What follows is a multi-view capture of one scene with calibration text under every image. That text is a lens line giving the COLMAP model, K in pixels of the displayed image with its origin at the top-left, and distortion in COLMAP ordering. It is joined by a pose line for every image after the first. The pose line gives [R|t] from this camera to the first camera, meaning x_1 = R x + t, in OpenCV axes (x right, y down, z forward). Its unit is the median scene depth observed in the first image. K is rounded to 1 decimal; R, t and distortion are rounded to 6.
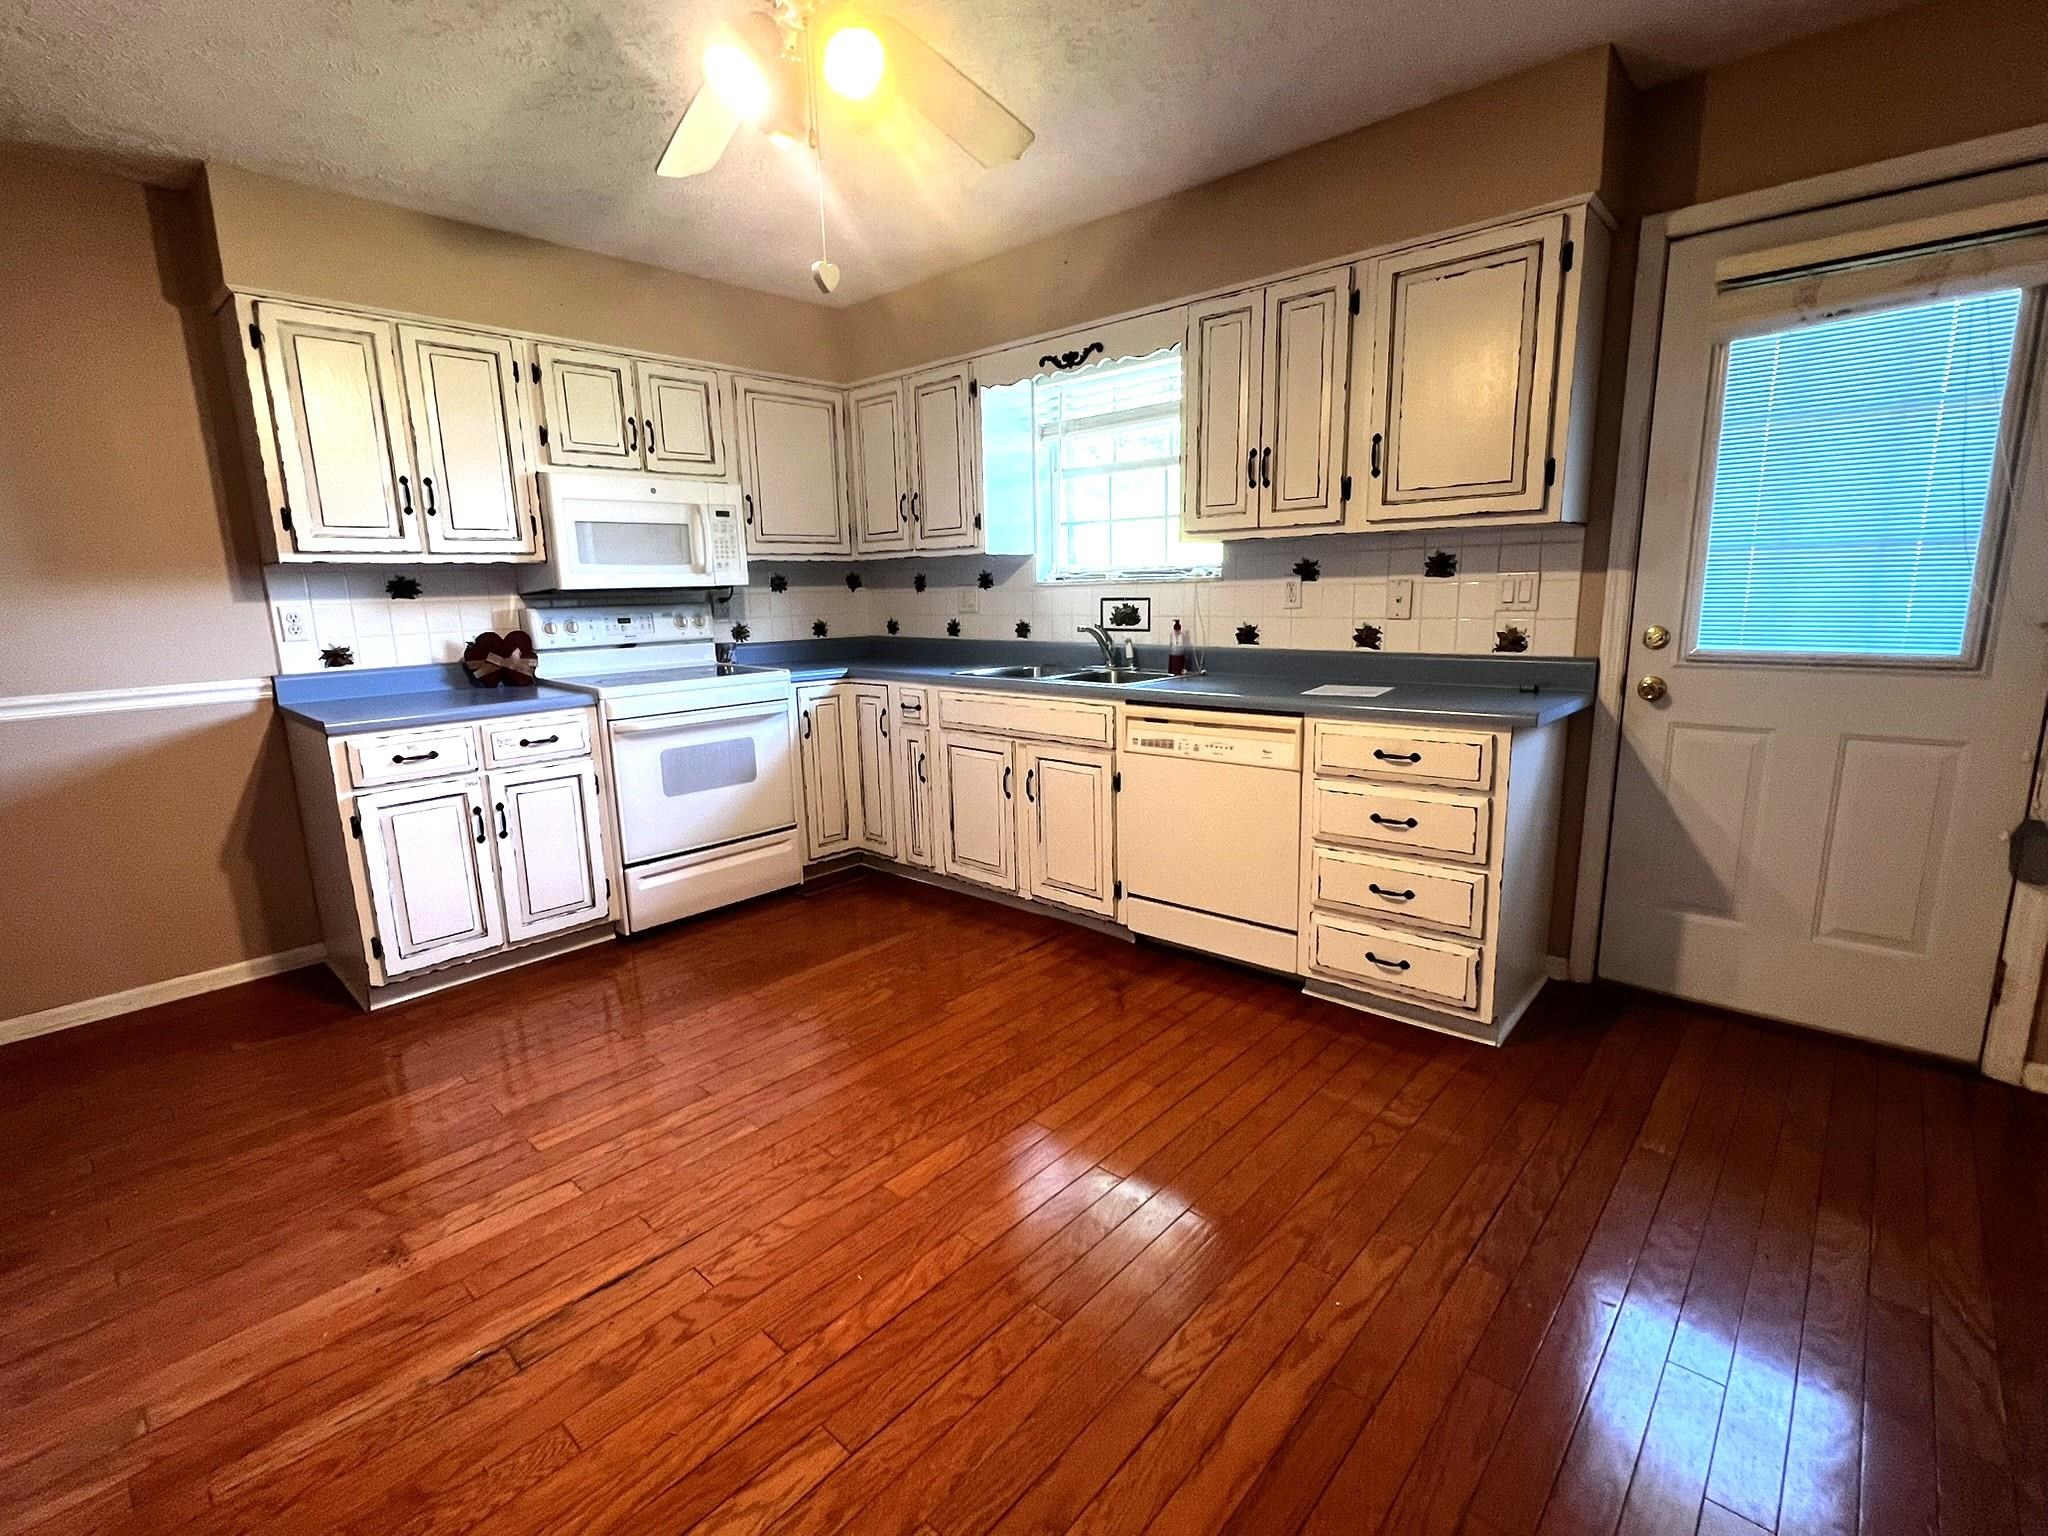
lens RADIAL K [[931.5, 0, 1023.9], [0, 931.5, 767.4], [0, 0, 1]] dist [-0.004659, 0.000511]
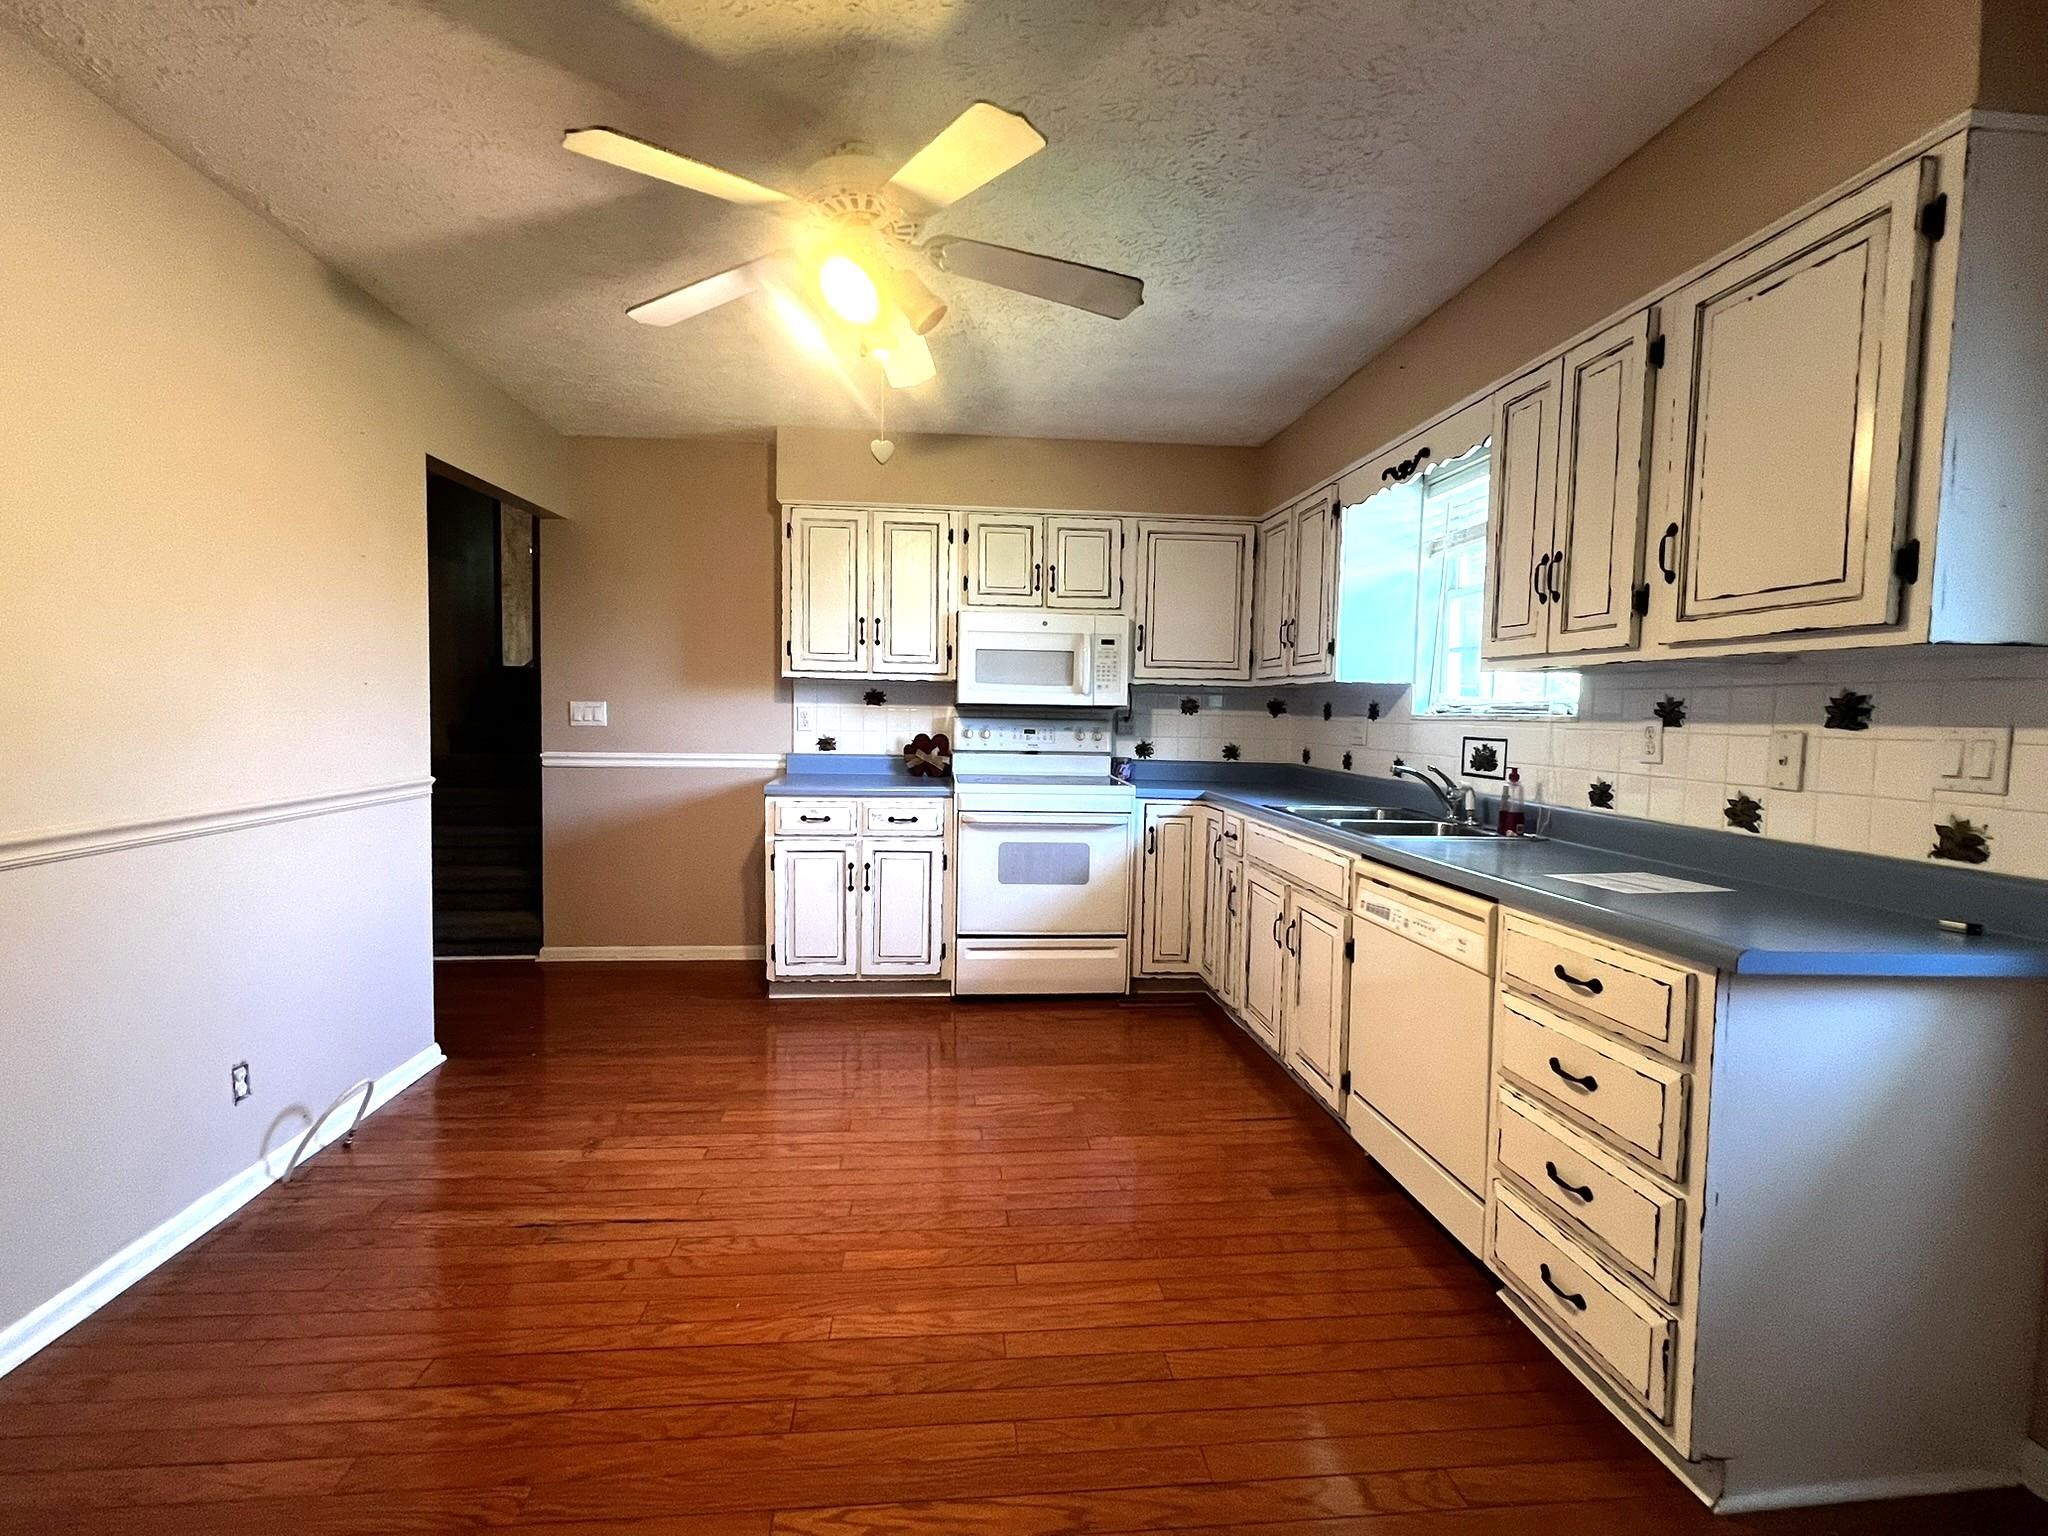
lens RADIAL K [[931.5, 0, 1017.2], [0, 931.5, 767.0], [0, 0, 1]] dist [-0.004659, 0.000511]
pose [[0.738556, 0.080489, -0.669370, 0.428931], [-0.168085, 0.983479, -0.067199, -0.039613], [0.652903, 0.162142, 0.739883, 0.158752]]
